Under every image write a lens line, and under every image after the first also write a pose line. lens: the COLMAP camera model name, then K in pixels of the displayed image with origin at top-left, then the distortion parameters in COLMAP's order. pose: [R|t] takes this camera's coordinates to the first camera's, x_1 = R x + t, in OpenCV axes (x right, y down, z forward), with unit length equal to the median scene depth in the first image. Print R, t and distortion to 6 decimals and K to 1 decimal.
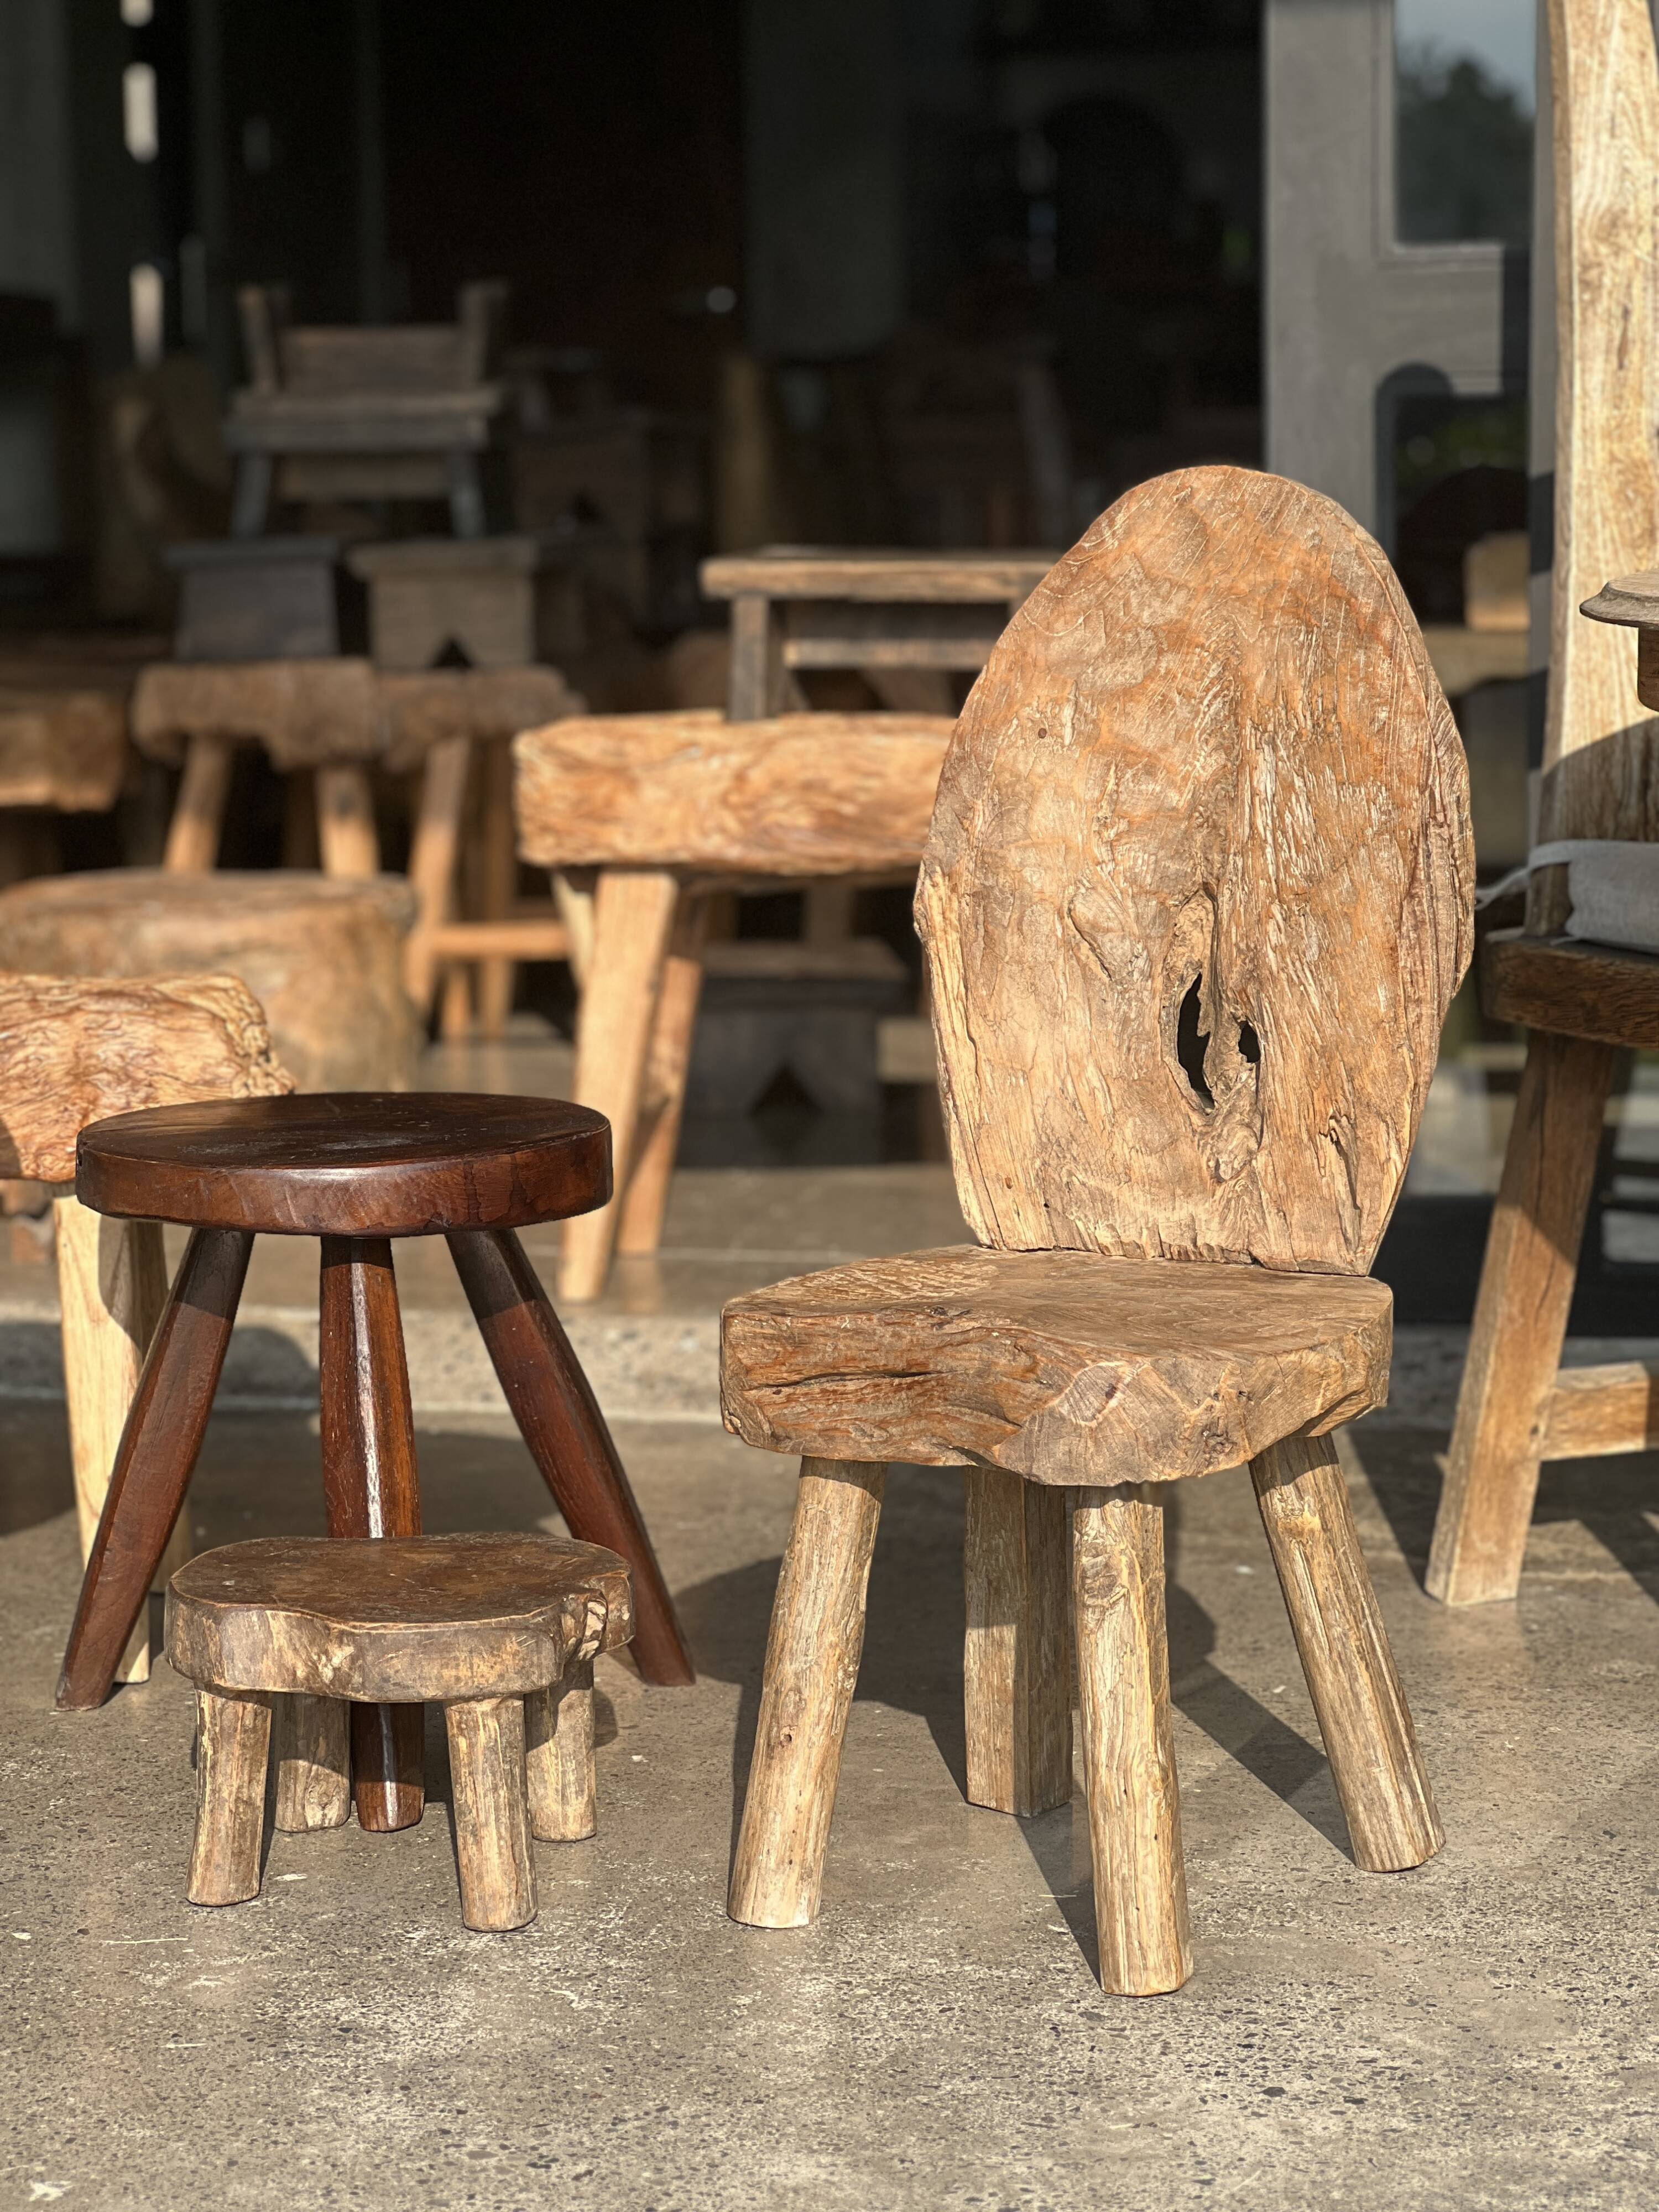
lens RADIAL K [[5013.8, 0, 795.5], [0, 5013.8, 1038.6], [0, 0, 1]] dist [0.151576, 0.000000]
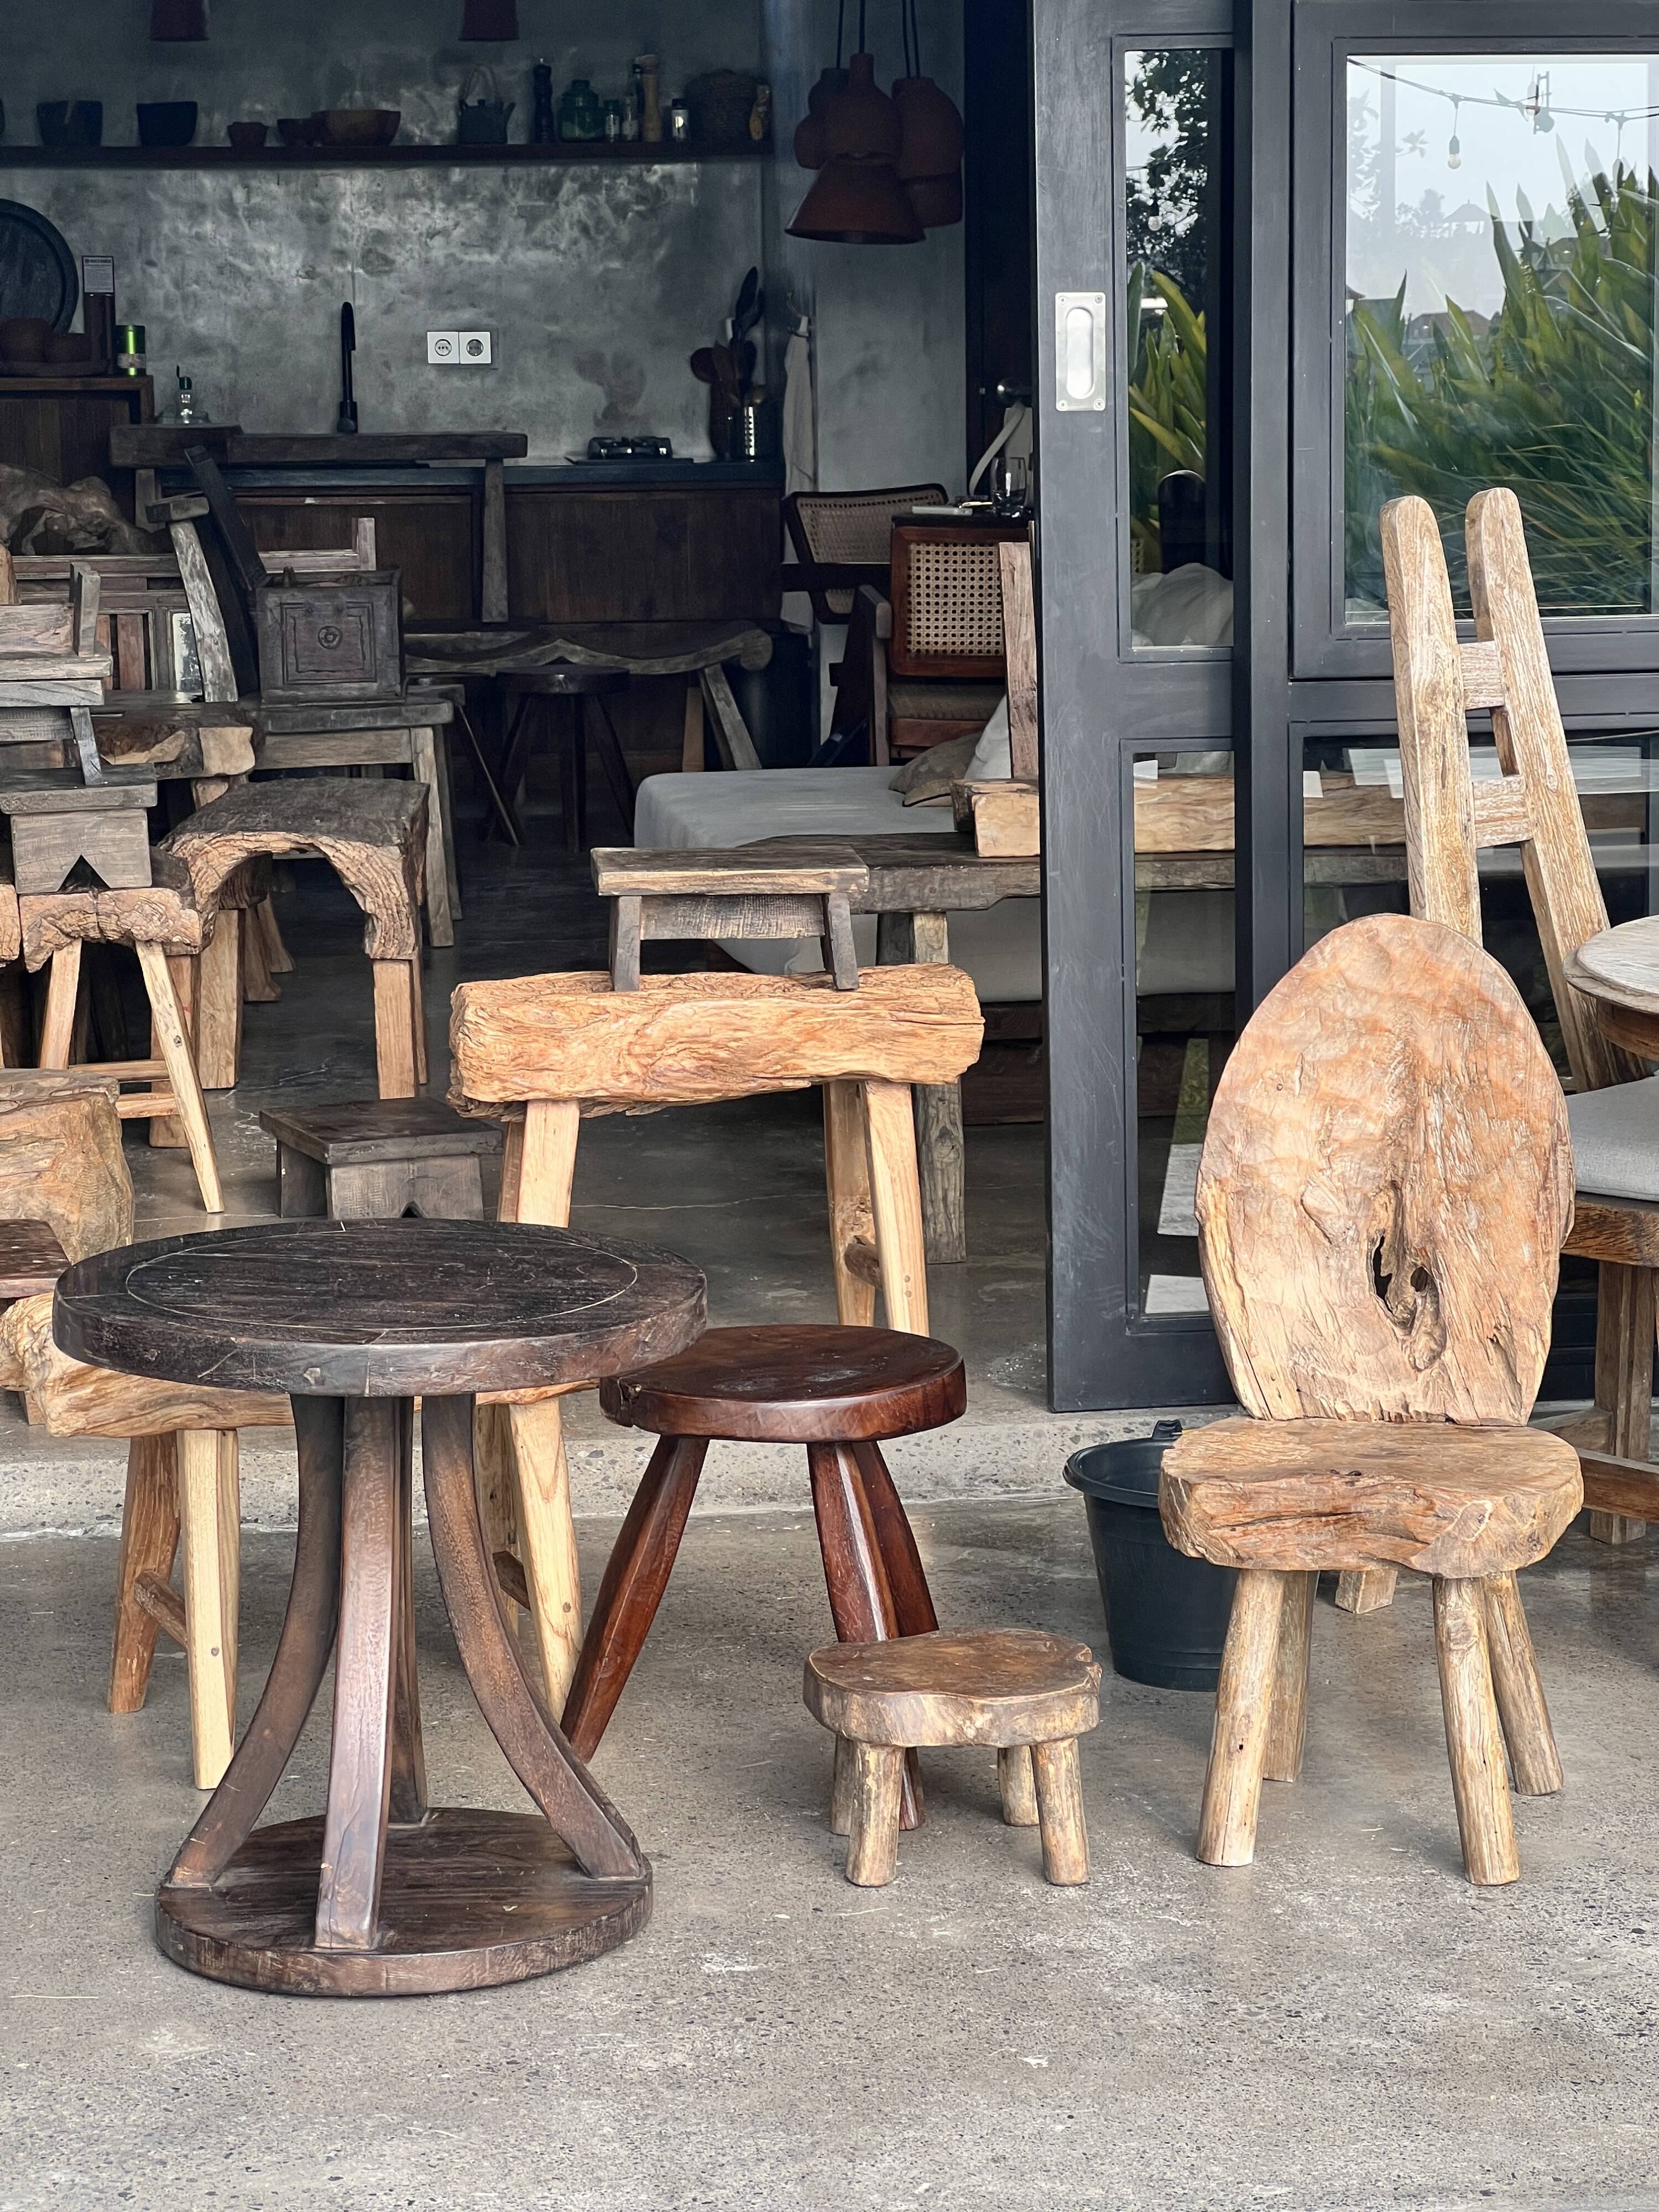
lens RADIAL K [[5013.8, 0, 846.2], [0, 5013.8, 1099.2], [0, 0, 1]] dist [0.151576, 0.000000]
pose [[0.944889, -0.049699, 0.323597, -0.601575], [0.040107, 0.998538, 0.036248, -0.123118], [-0.324925, -0.021272, 0.945500, -0.441166]]
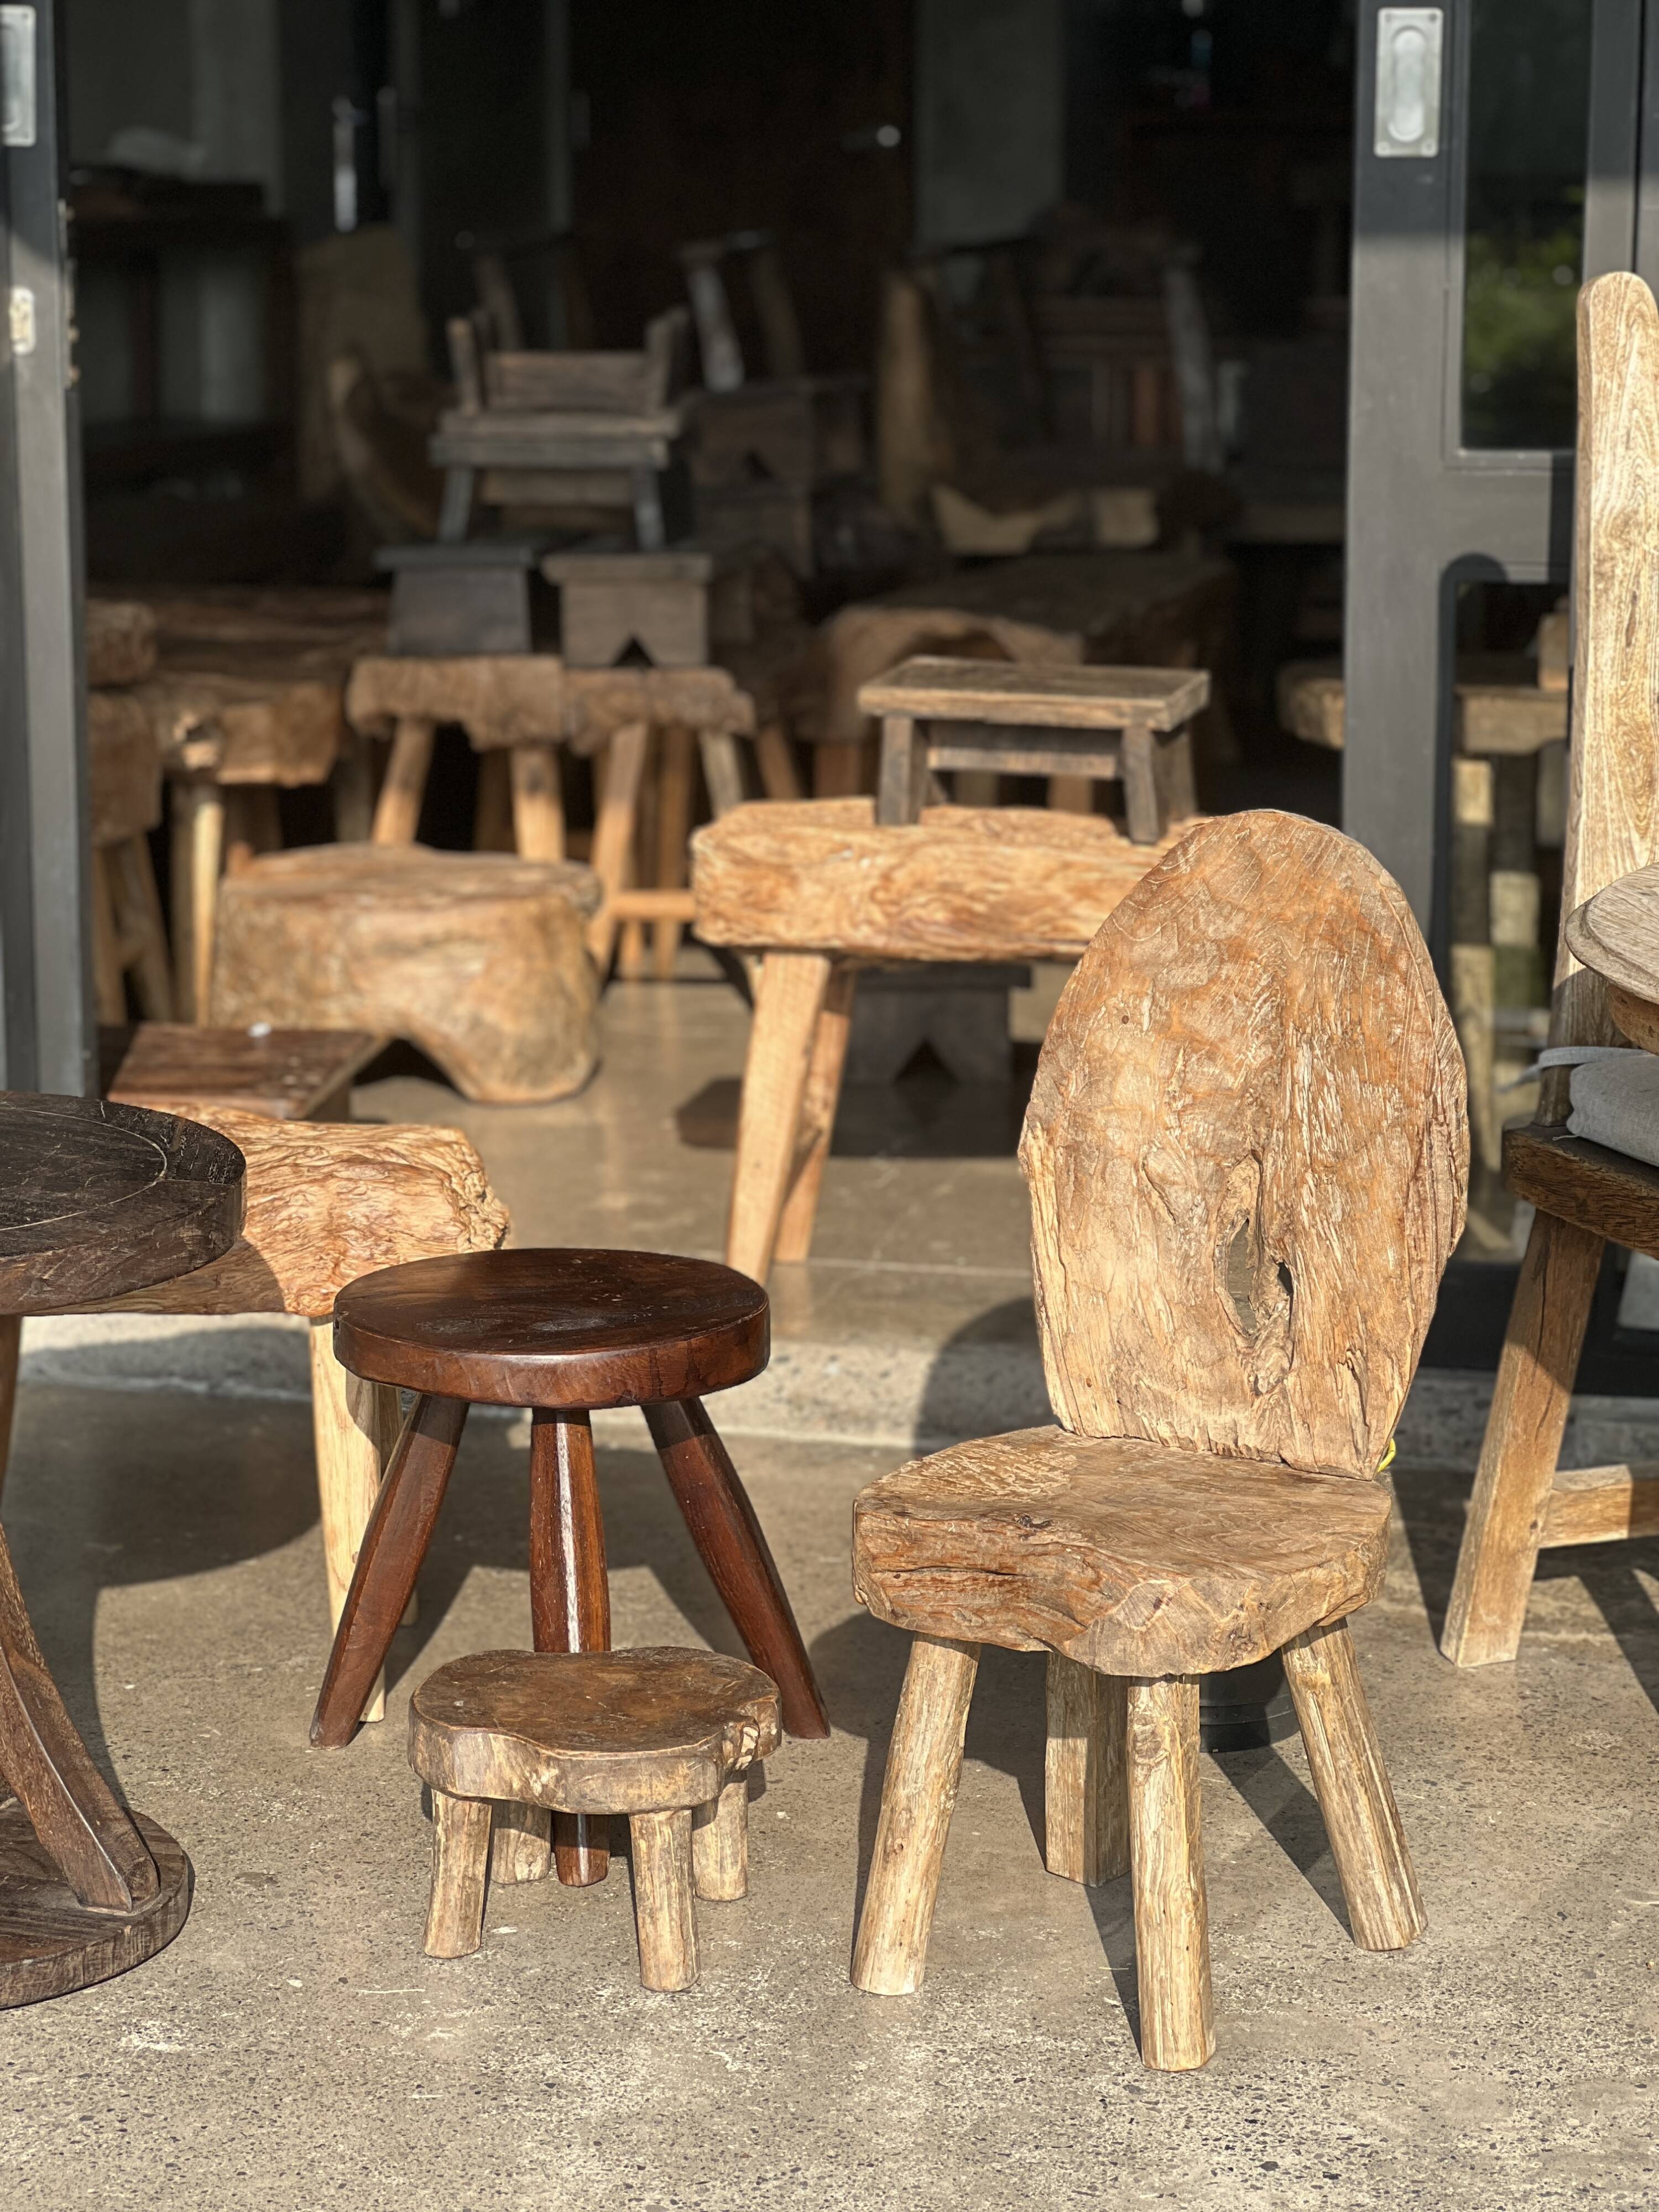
lens RADIAL K [[5013.8, 0, 815.5], [0, 5013.8, 1039.2], [0, 0, 1]] dist [0.151576, 0.000000]
pose [[0.999447, 0.020181, -0.026420, 0.006243], [-0.018259, 0.997303, 0.071085, -0.147097], [0.027783, -0.070563, 0.997120, -0.236864]]
